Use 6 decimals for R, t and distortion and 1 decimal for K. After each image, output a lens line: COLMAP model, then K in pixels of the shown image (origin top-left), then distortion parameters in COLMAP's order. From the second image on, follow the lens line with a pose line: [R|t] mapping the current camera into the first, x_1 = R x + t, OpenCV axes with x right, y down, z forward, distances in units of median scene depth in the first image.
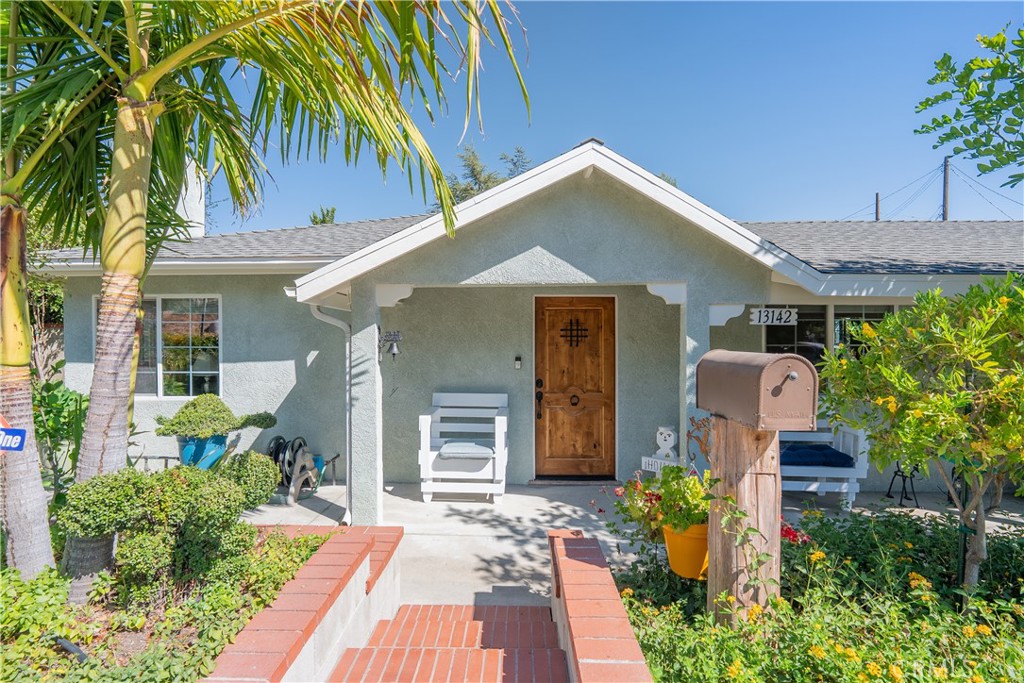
lens RADIAL K [[447.2, 0, 505.4], [0, 447.2, 341.7], [0, 0, 1]] dist [-0.000780, -0.000154]
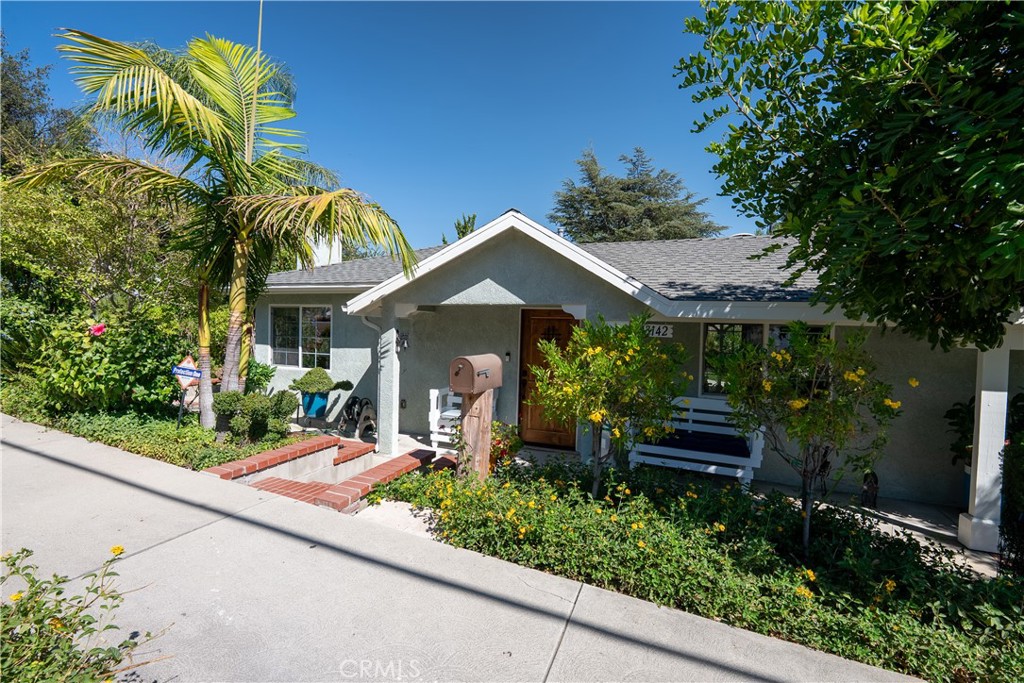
lens RADIAL K [[447.2, 0, 505.4], [0, 447.2, 341.7], [0, 0, 1]] dist [-0.000780, -0.000154]
pose [[0.943723, 0.035641, -0.328811, 0.548170], [-0.030592, 0.999321, 0.020517, -0.032431], [0.329319, -0.009303, 0.944173, -0.339899]]
